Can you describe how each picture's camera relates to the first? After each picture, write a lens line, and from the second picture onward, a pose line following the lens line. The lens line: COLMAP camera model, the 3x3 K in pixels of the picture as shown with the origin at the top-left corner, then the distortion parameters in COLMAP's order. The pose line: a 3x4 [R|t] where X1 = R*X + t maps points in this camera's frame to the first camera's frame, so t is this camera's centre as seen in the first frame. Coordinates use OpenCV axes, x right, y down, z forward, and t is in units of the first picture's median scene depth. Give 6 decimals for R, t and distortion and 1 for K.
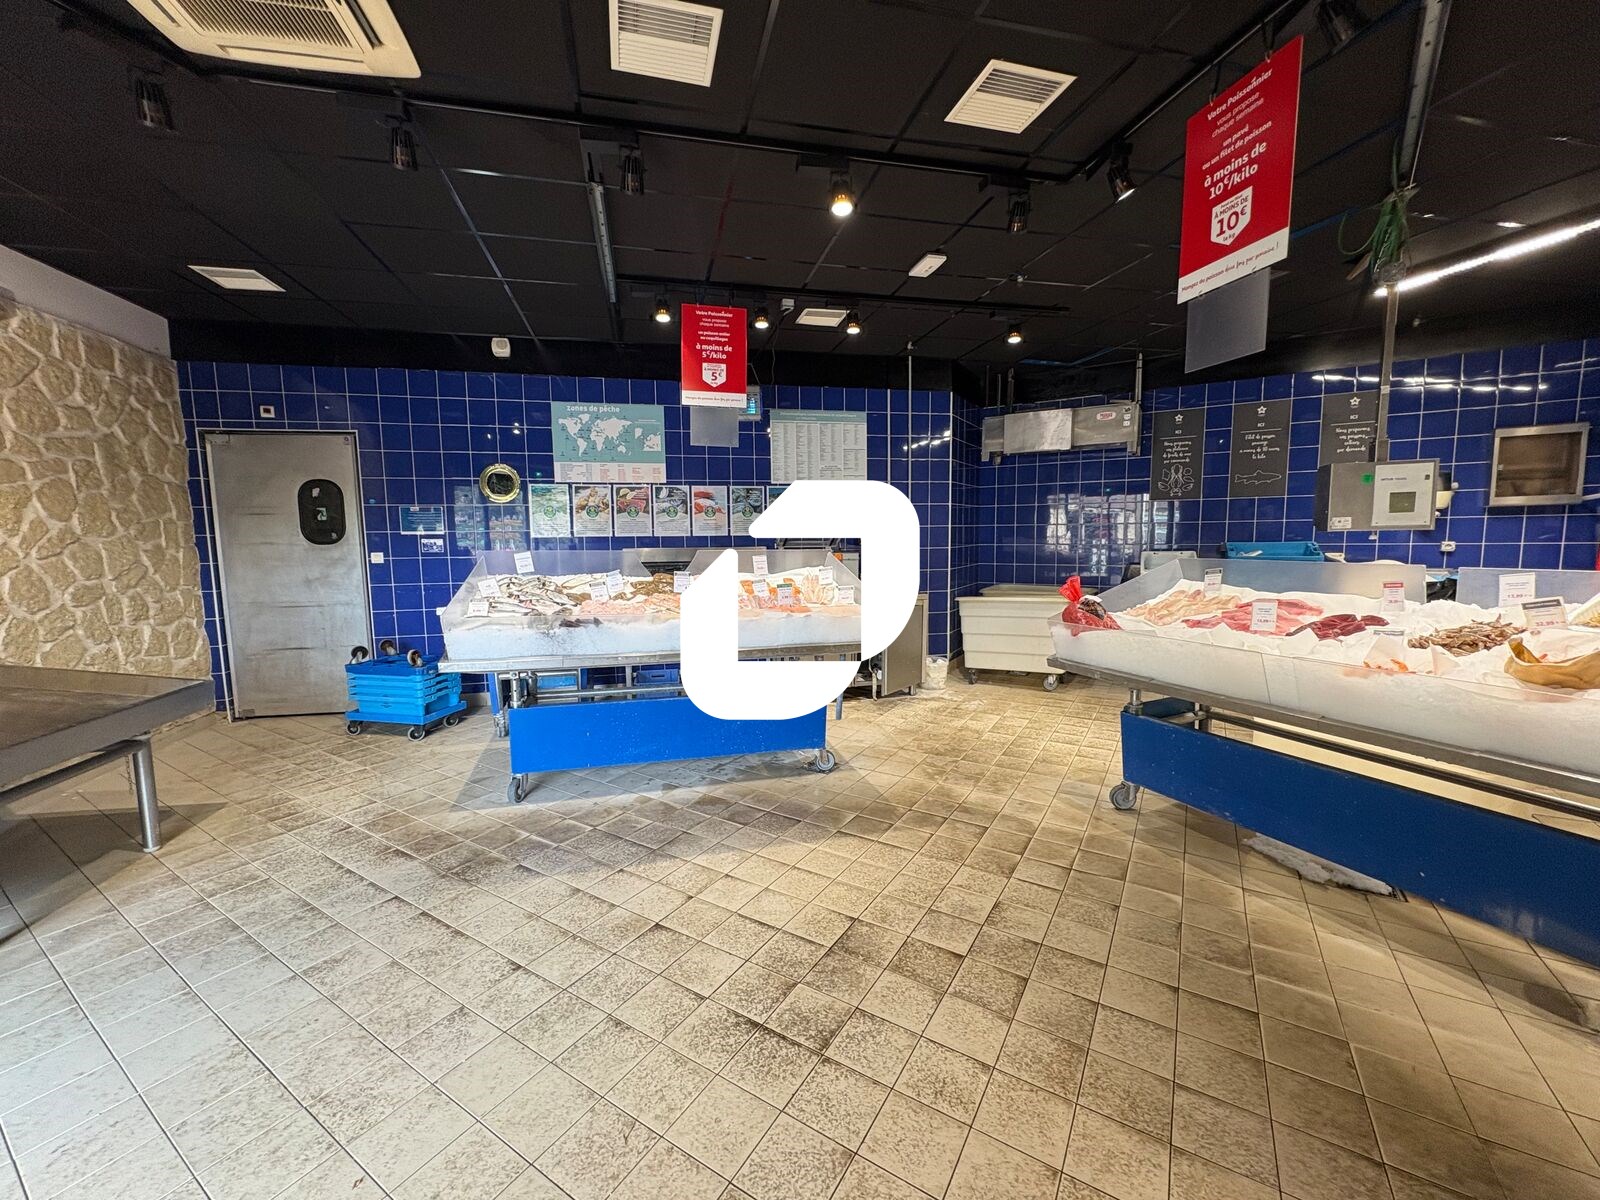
lens RADIAL K [[638.1, 0, 798.4], [0, 638.1, 599.1], [0, 0, 1]] dist [0.001337, -0.000071]
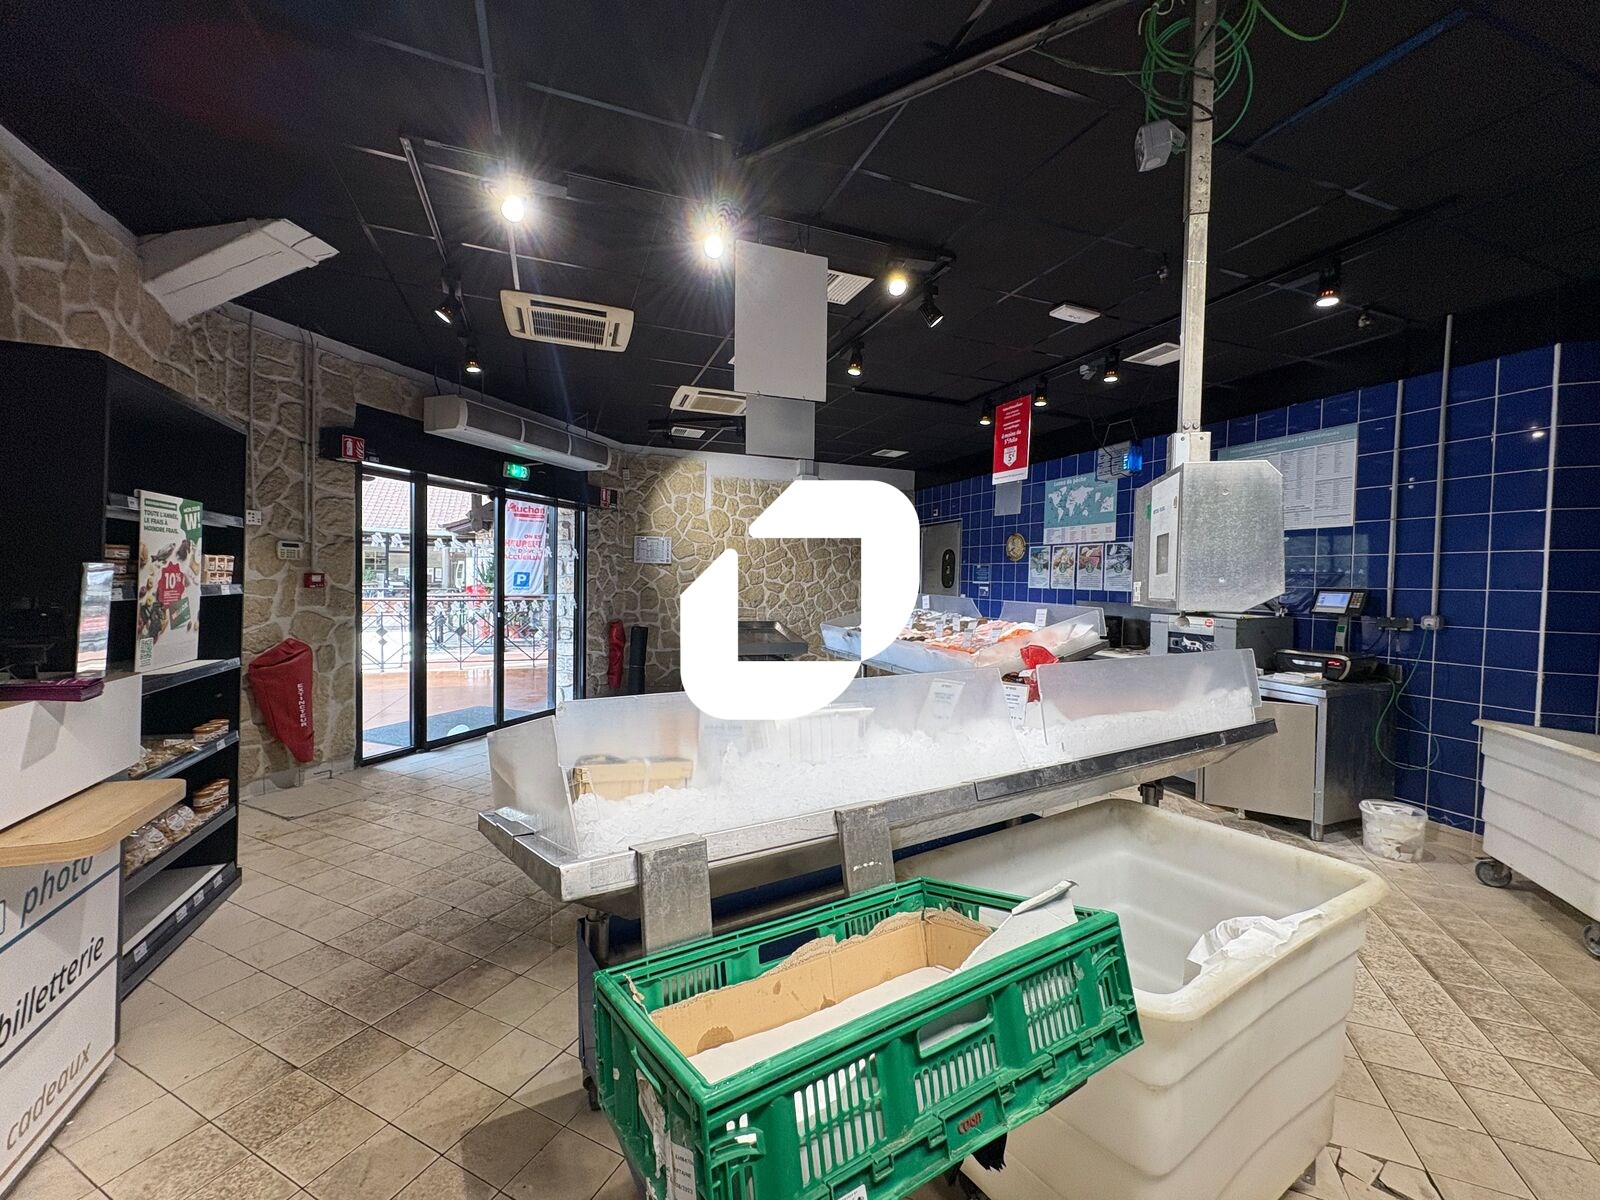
lens RADIAL K [[638.1, 0, 797.3], [0, 638.1, 597.5], [0, 0, 1]] dist [0.001337, -0.000071]
pose [[0.135875, 0.043582, -0.989767, 1.017838], [-0.125369, 0.991757, 0.026459, -0.068136], [0.982762, 0.120491, 0.140218, 0.466311]]
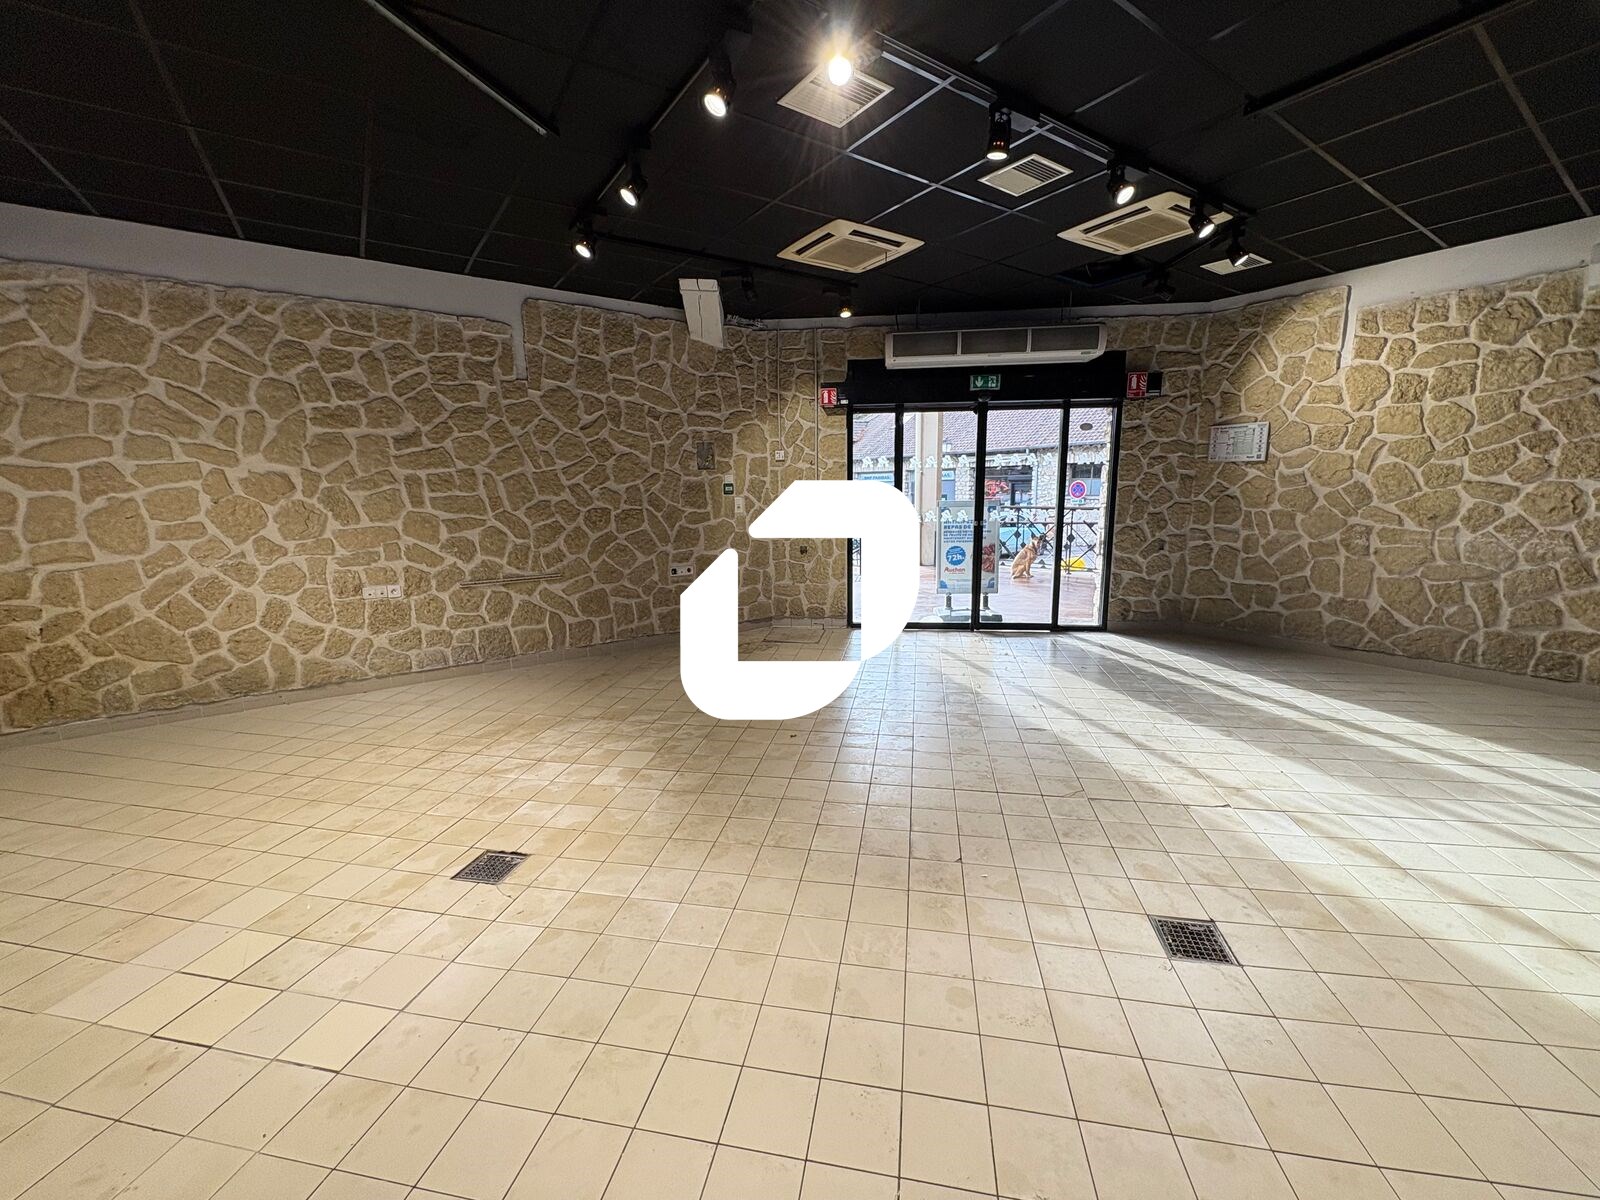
lens RADIAL K [[638.1, 0, 798.2], [0, 638.1, 597.8], [0, 0, 1]] dist [0.001337, -0.000071]
pose [[-0.931917, 0.090498, -0.351198, 0.487550], [-0.008650, 0.962544, 0.270986, -0.145484], [0.362567, 0.255574, -0.896229, 1.252993]]
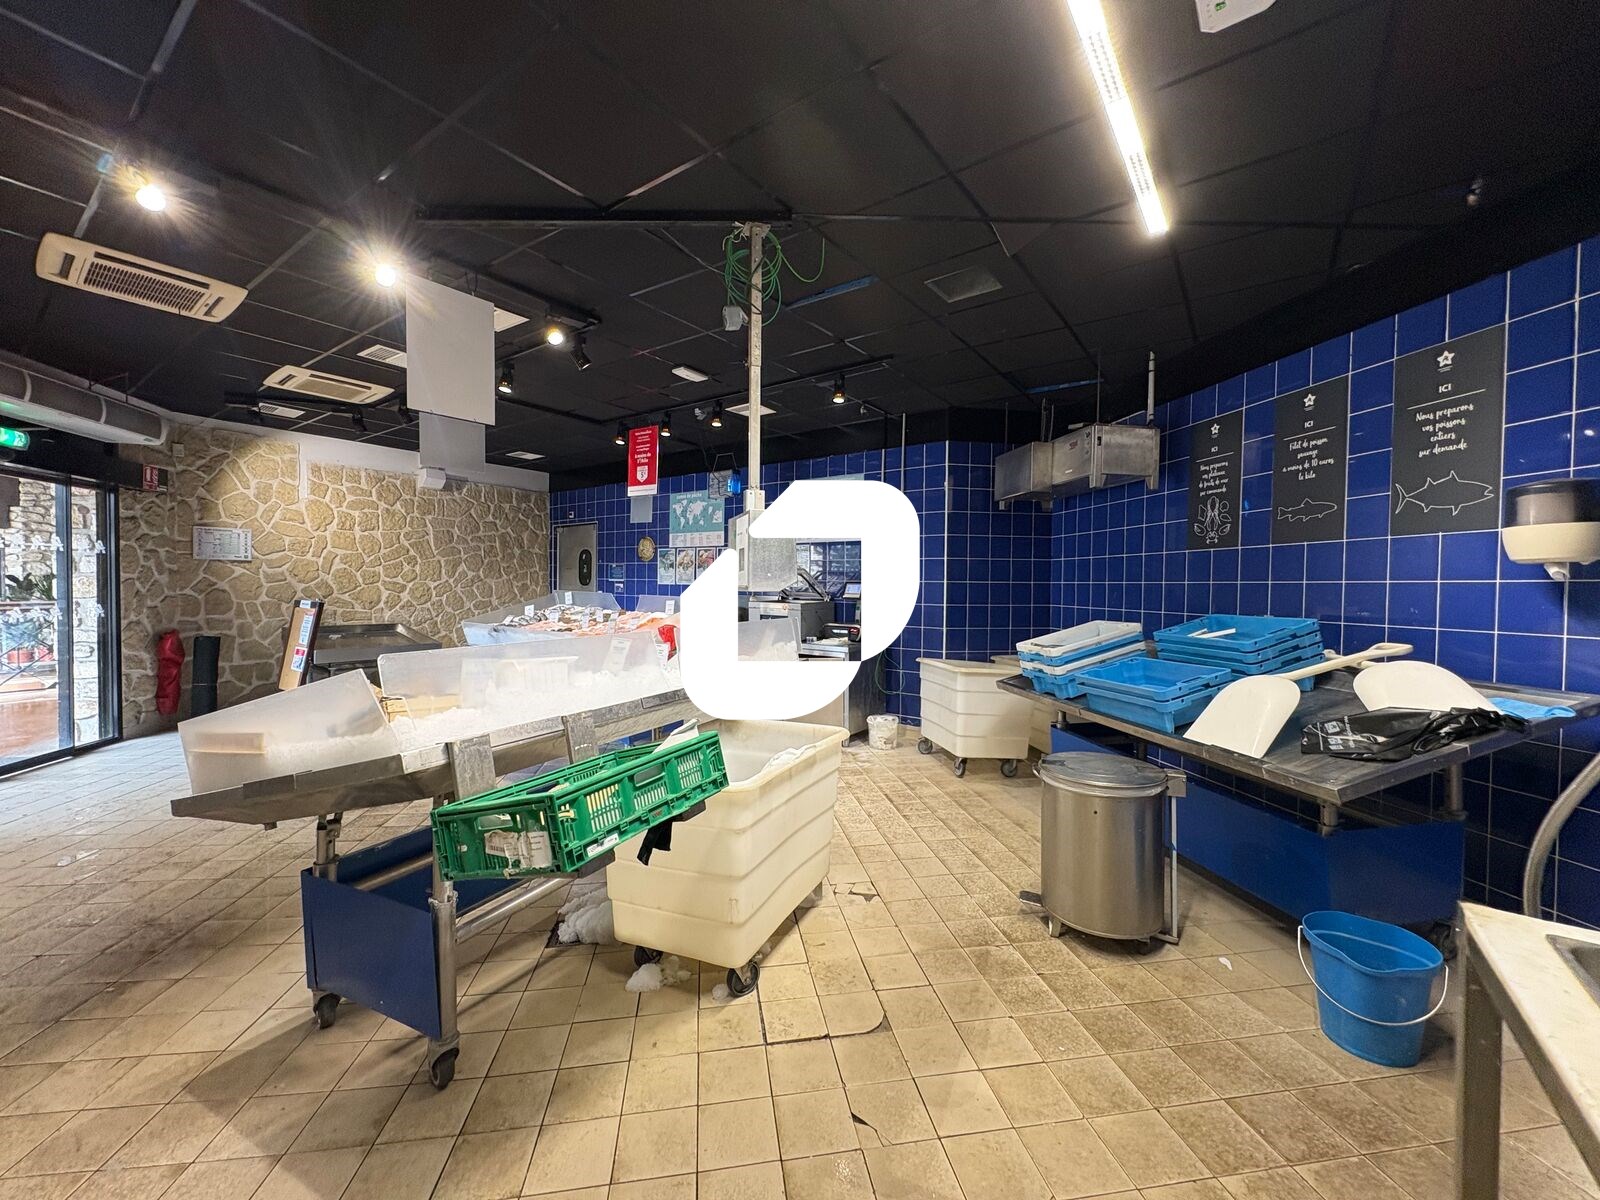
lens RADIAL K [[638.1, 0, 798.6], [0, 638.1, 597.6], [0, 0, 1]] dist [0.001337, -0.000071]
pose [[0.650127, 0.036066, -0.758969, 1.202573], [-0.098835, 0.994400, -0.037408, -0.053647], [0.753370, 0.099332, 0.650051, 0.354383]]
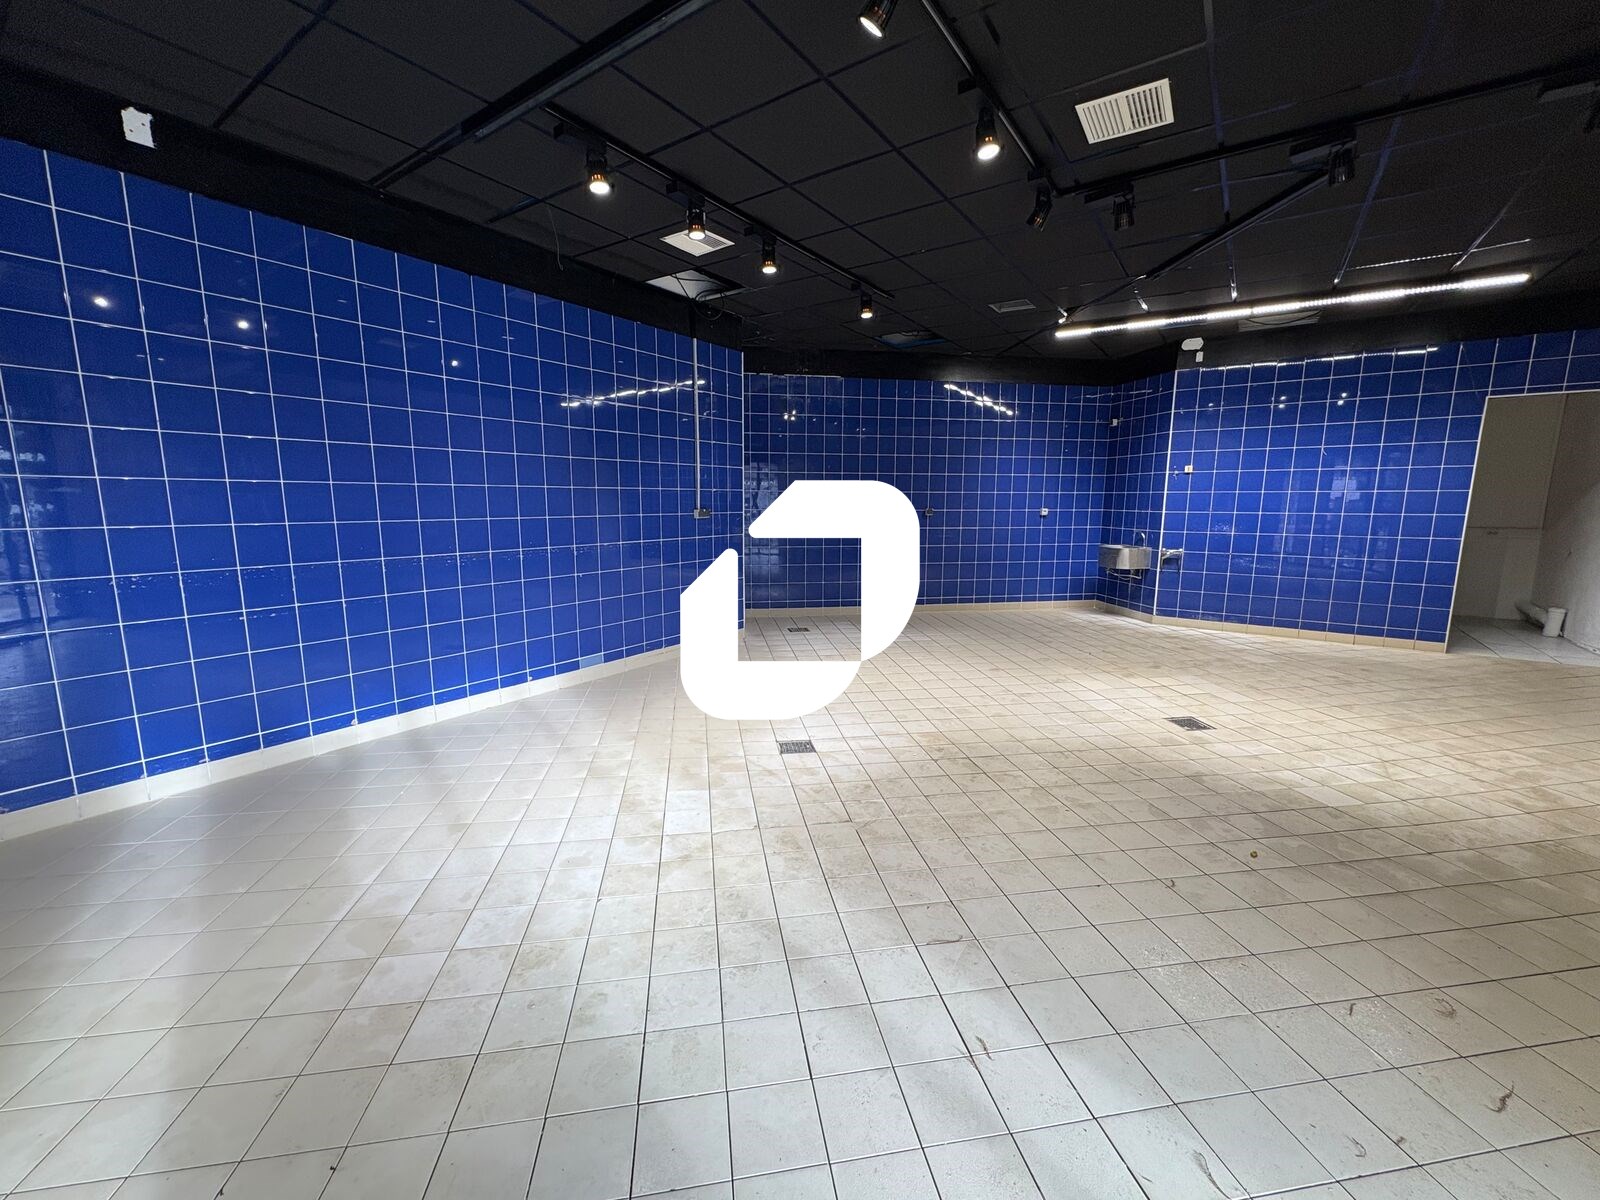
lens RADIAL K [[638.1, 0, 799.7], [0, 638.1, 599.1], [0, 0, 1]] dist [0.001337, -0.000071]
pose [[0.749106, -0.087704, 0.656619, -0.538093], [0.054951, 0.996008, 0.070345, -0.017386], [-0.660167, -0.016614, 0.750935, 0.295459]]
